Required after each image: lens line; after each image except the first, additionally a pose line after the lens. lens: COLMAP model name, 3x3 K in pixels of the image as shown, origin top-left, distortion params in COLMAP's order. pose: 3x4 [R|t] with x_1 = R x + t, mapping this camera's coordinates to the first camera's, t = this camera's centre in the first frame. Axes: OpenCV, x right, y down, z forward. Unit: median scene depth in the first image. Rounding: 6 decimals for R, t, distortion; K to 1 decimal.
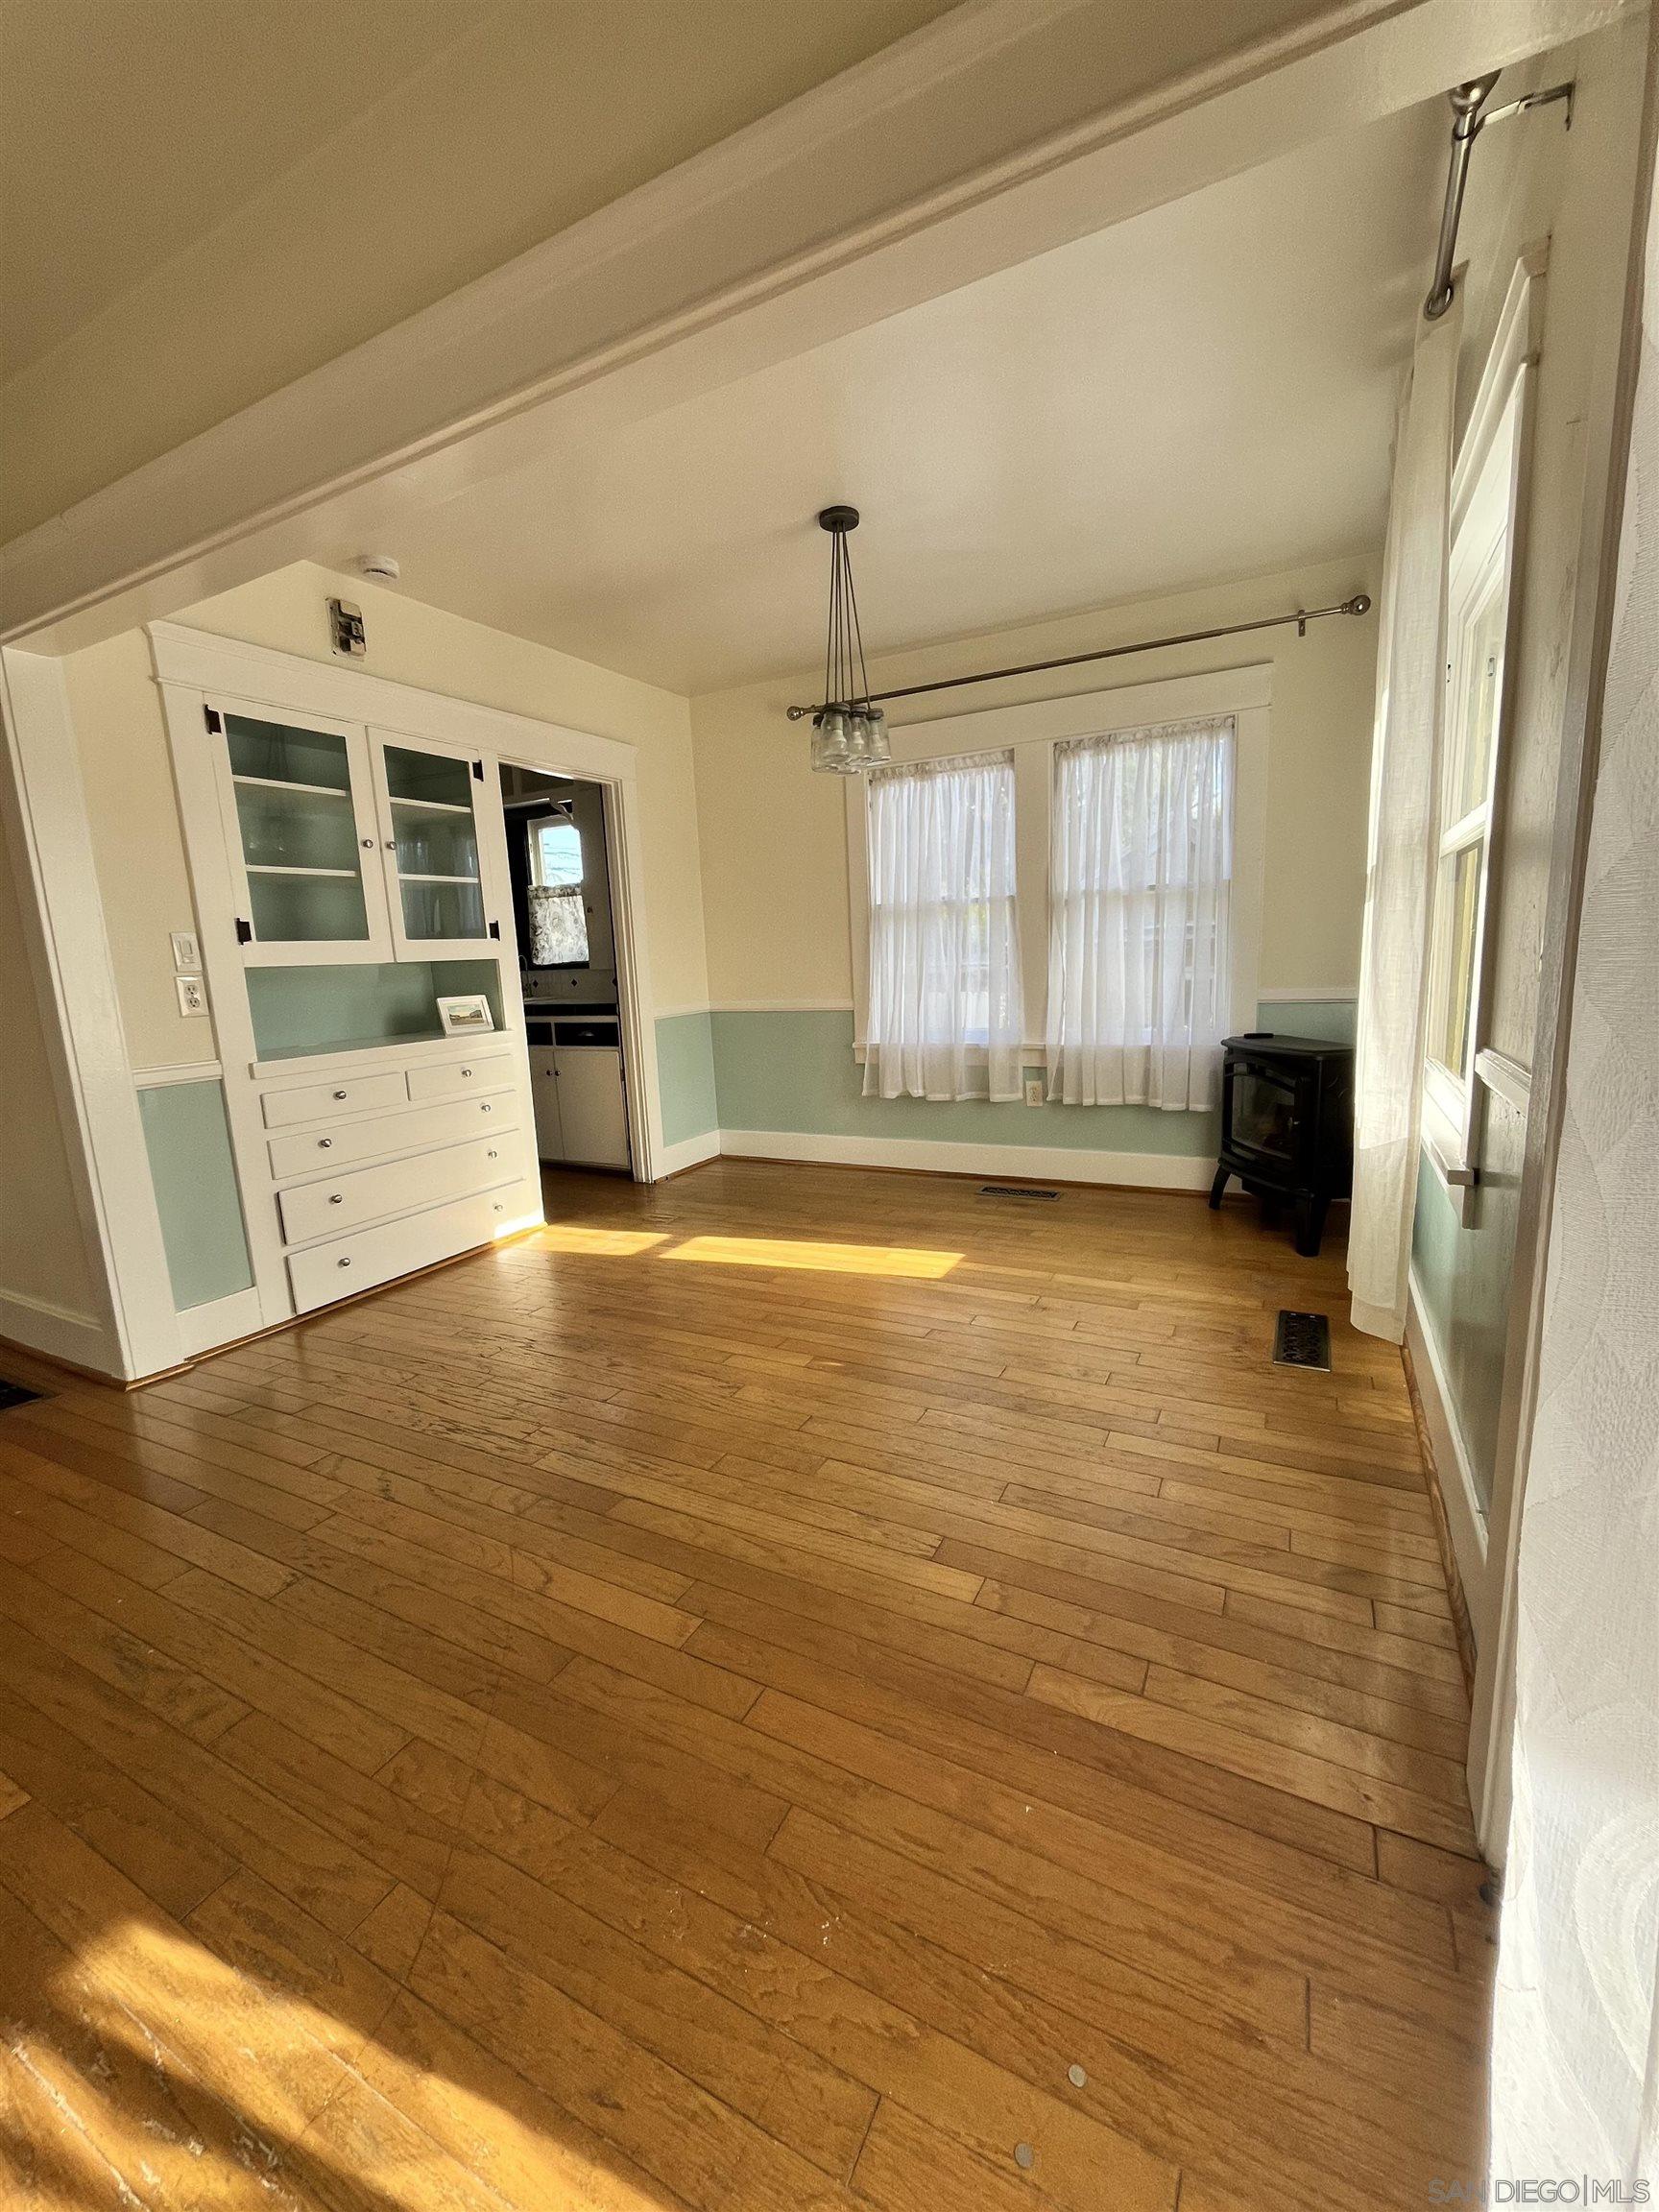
lens RADIAL K [[894.8, 0, 831.2], [0, 894.8, 1104.2], [0, 0, 1]] dist [-0.002450, -0.000267]
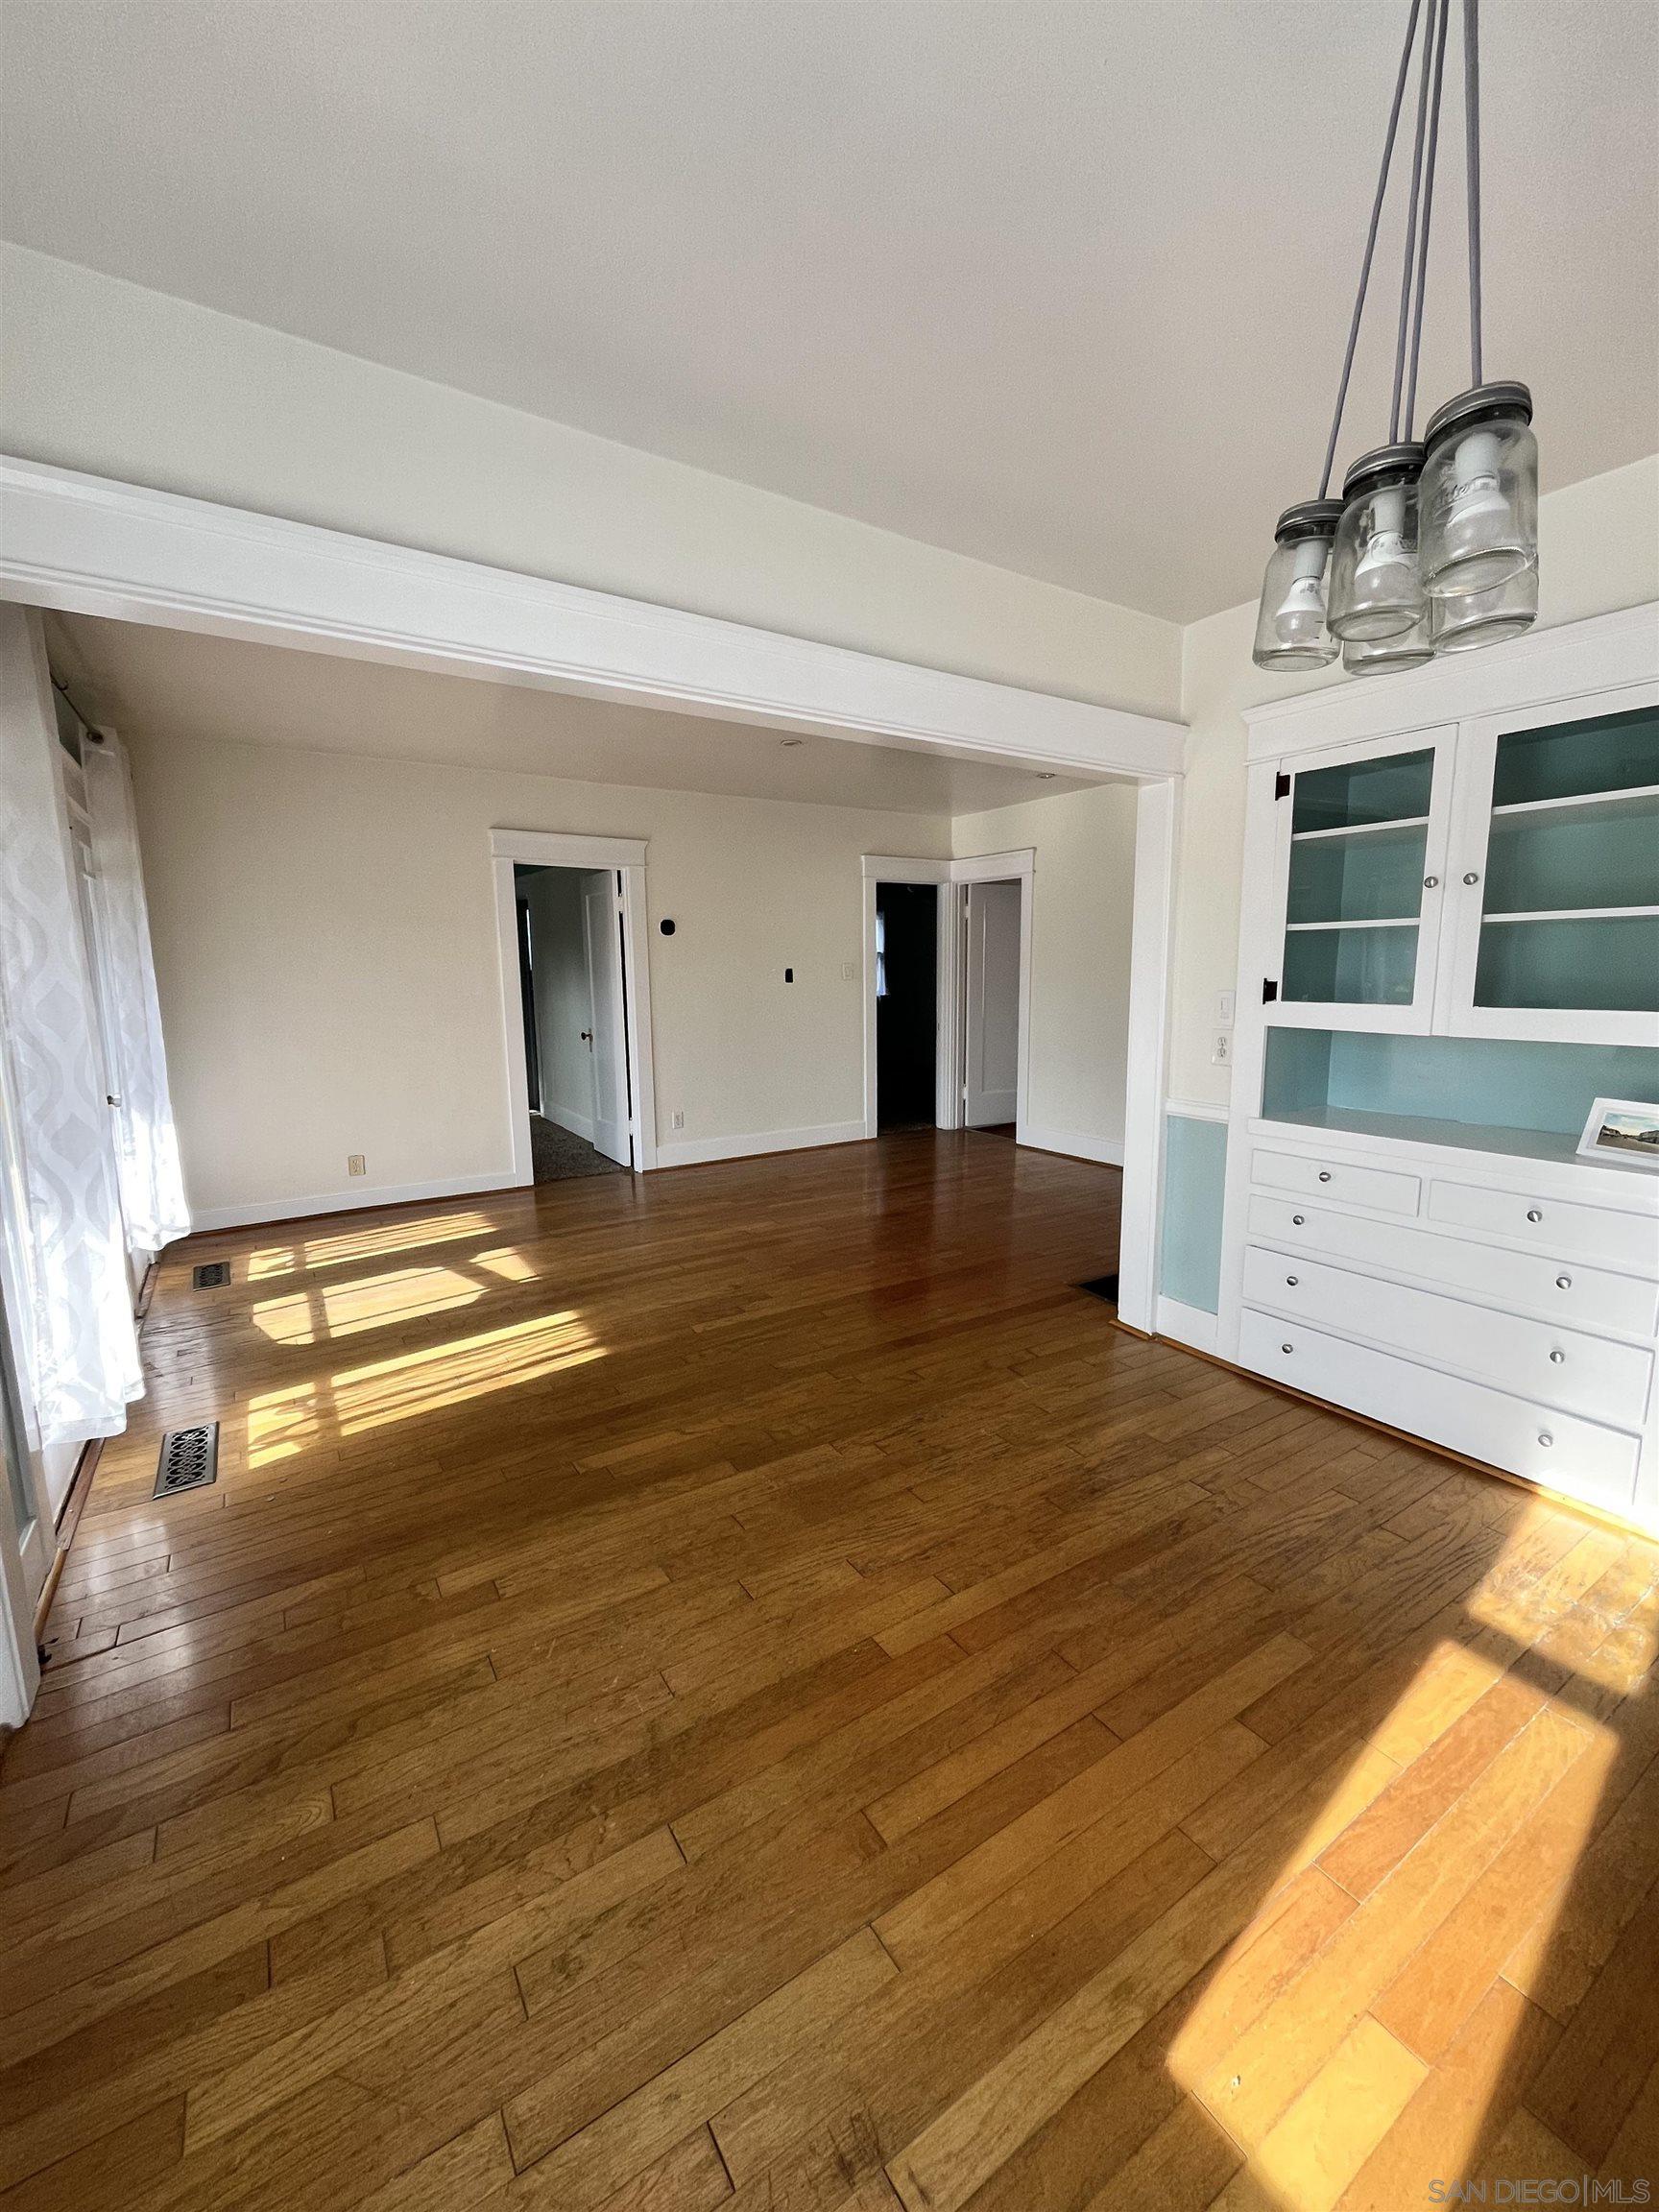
lens RADIAL K [[894.8, 0, 831.2], [0, 894.8, 1104.2], [0, 0, 1]] dist [-0.002450, -0.000267]
pose [[-0.492830, 0.178740, -0.851569, 0.483255], [-0.117203, 0.956119, 0.268514, -0.290670], [0.862196, 0.232138, -0.450256, 1.080755]]
